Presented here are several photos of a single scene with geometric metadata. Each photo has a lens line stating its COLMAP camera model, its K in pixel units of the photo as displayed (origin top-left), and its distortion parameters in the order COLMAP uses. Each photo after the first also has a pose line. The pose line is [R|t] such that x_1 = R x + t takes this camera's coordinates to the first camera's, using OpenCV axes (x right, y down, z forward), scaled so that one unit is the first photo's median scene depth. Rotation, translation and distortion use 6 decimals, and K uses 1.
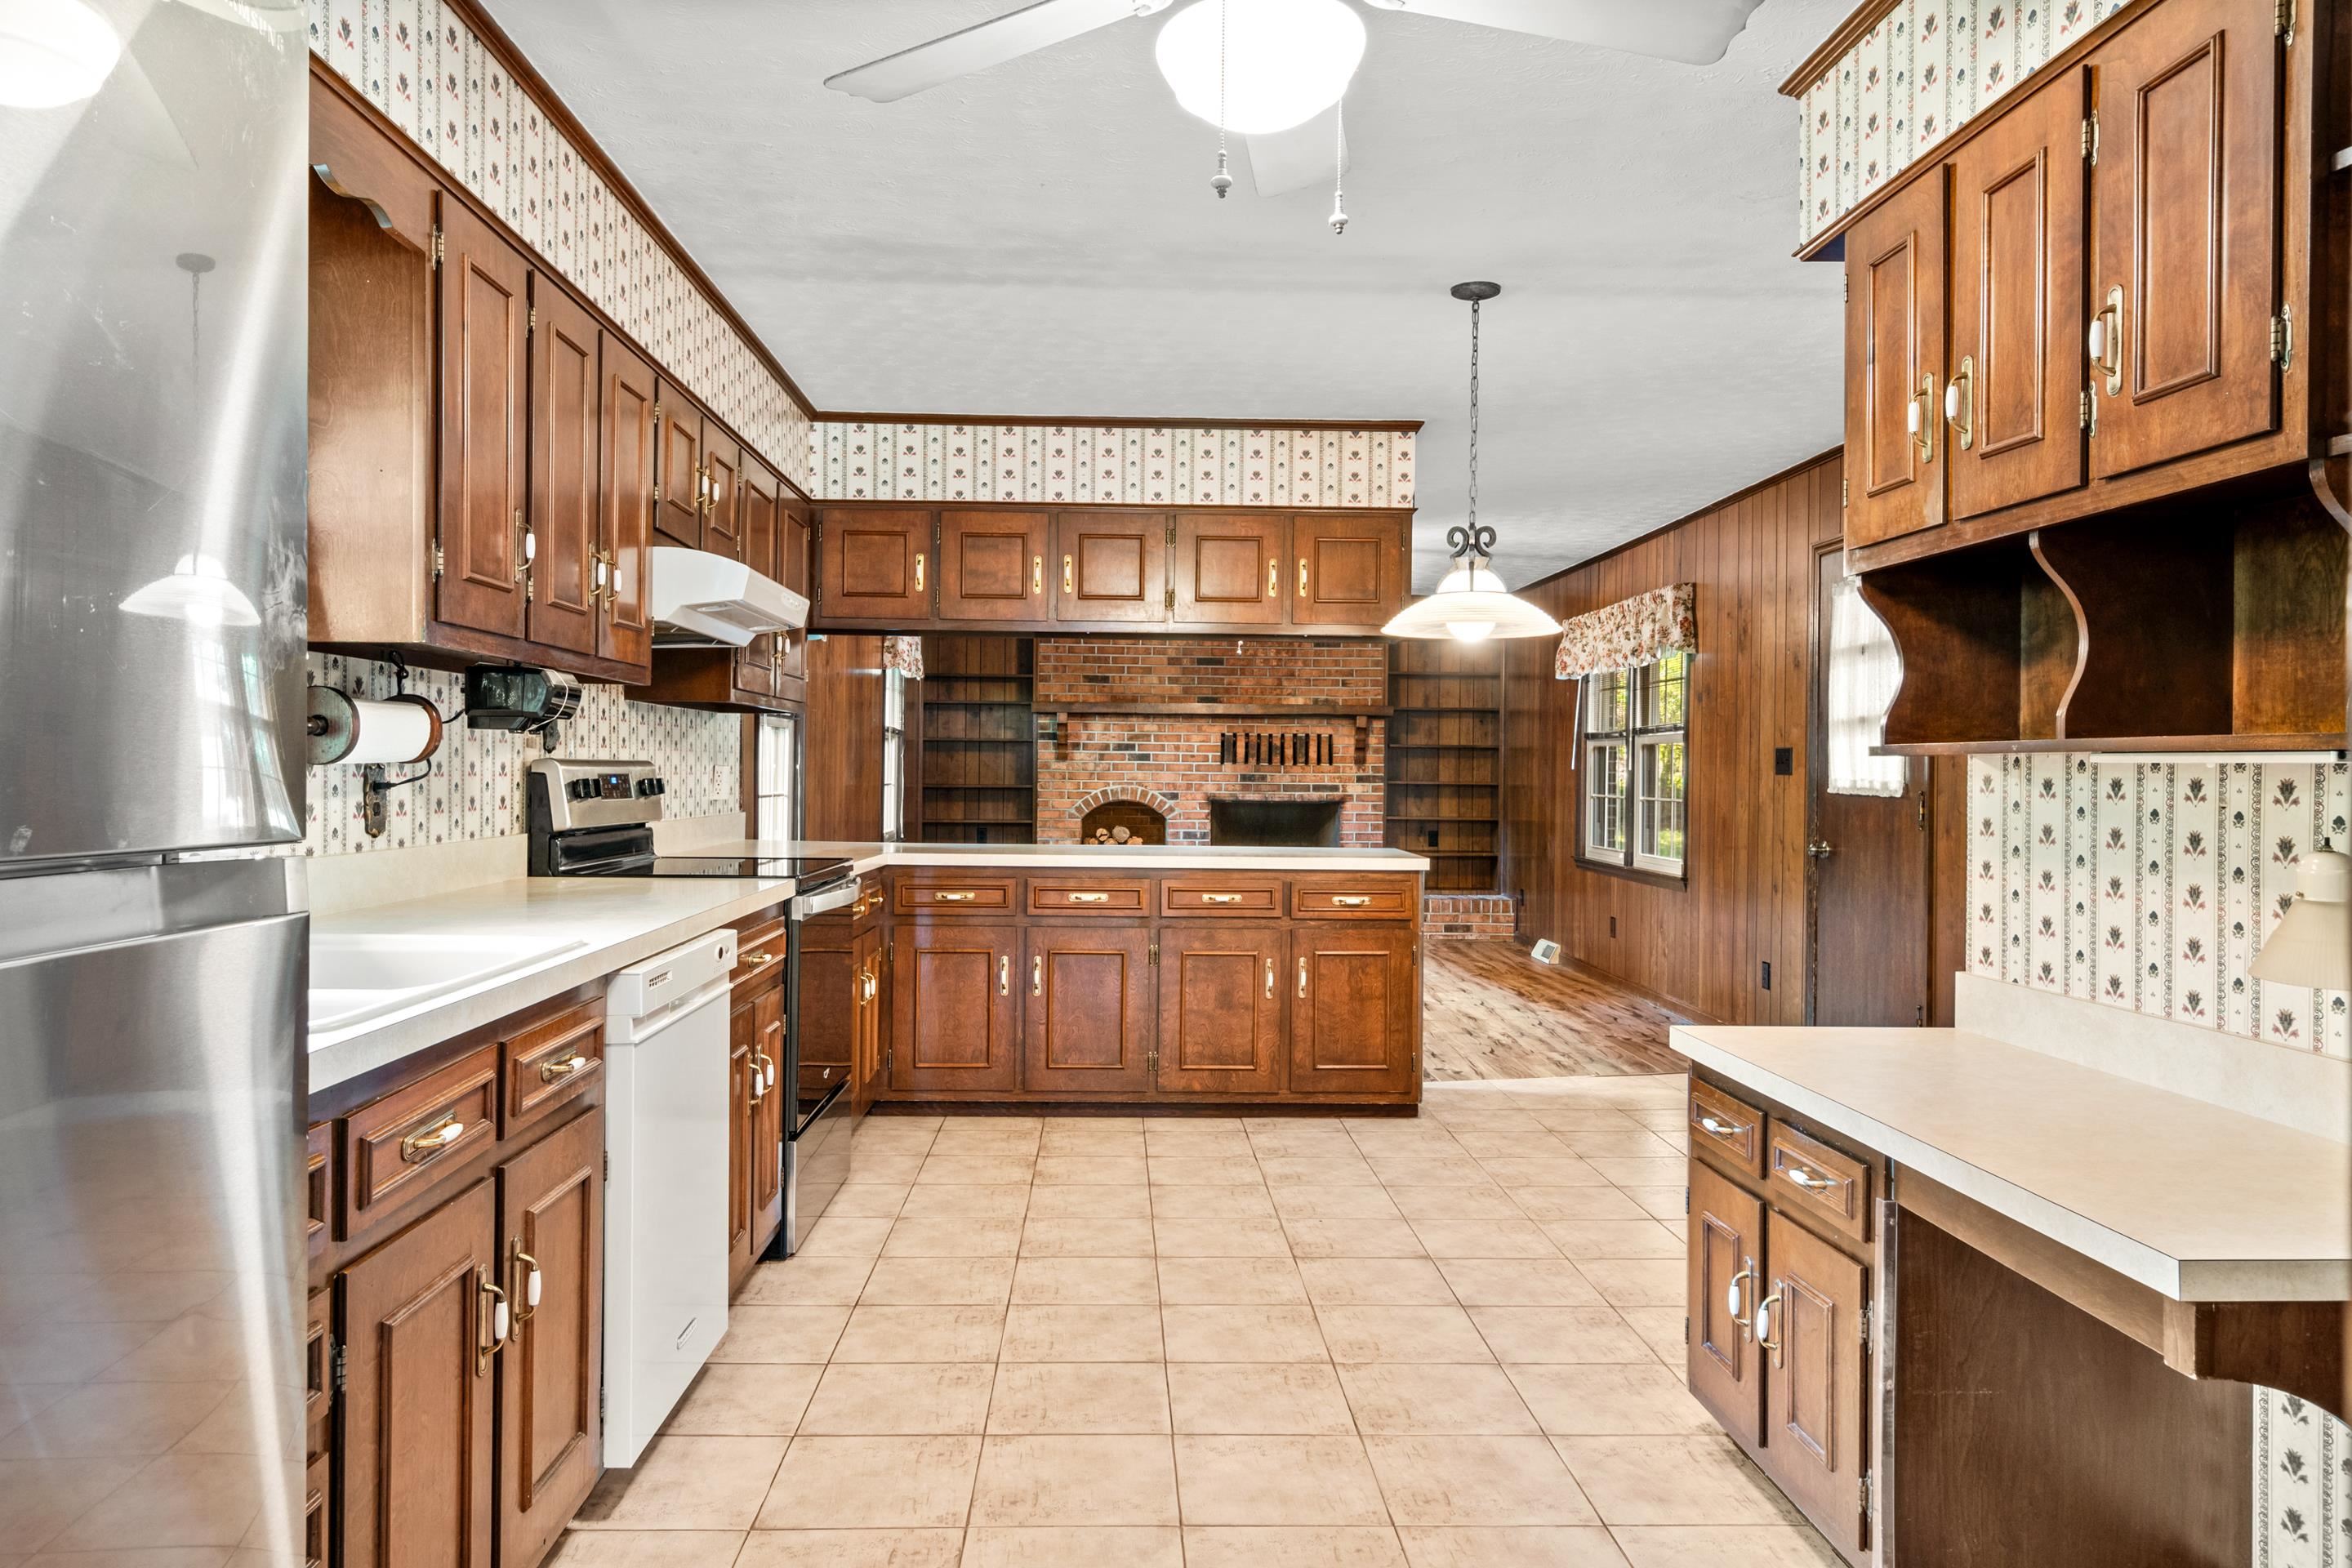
lens RADIAL K [[1561.0, 0, 1154.3], [0, 1561.0, 775.7], [0, 0, 1]] dist [0.029862, -0.000520]
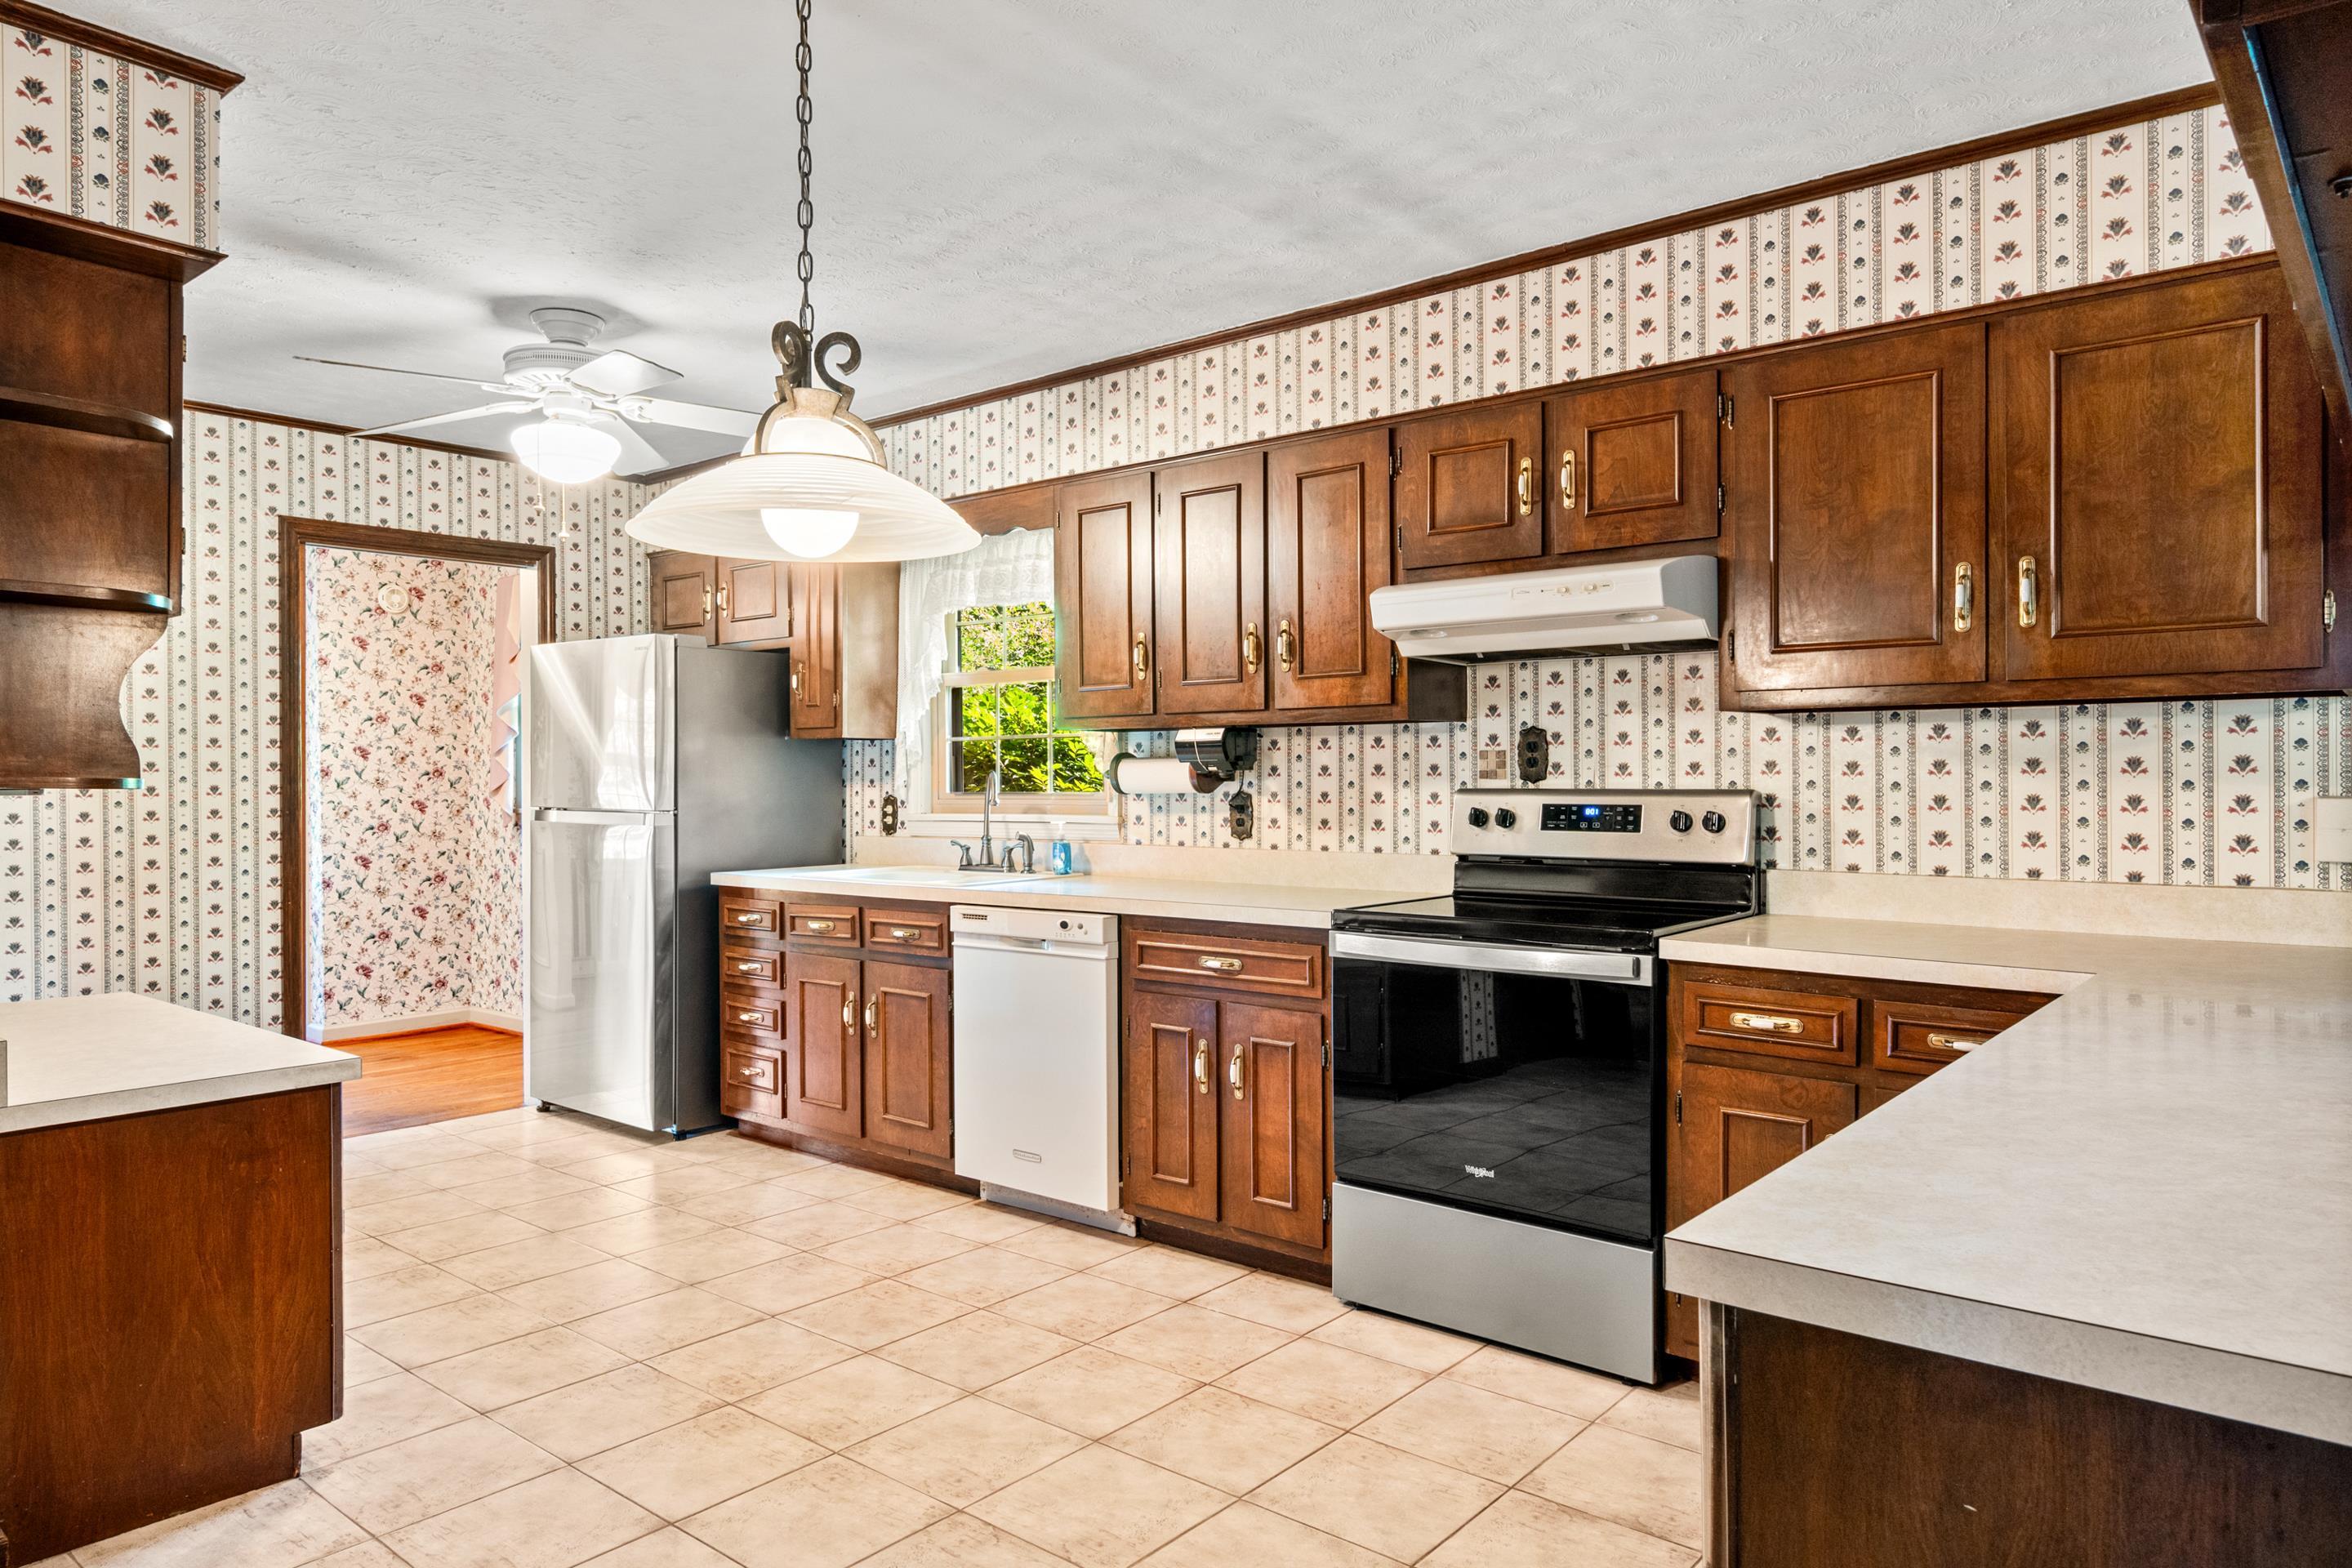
lens RADIAL K [[1485.6, 0, 1153.9], [0, 1485.6, 789.0], [0, 0, 1]] dist [0.009019, -0.000547]
pose [[-0.670264, -0.002842, -0.742117, 0.241264], [-0.006017, 0.999981, 0.001604, -0.005141], [0.742098, 0.005540, -0.670268, 0.697748]]
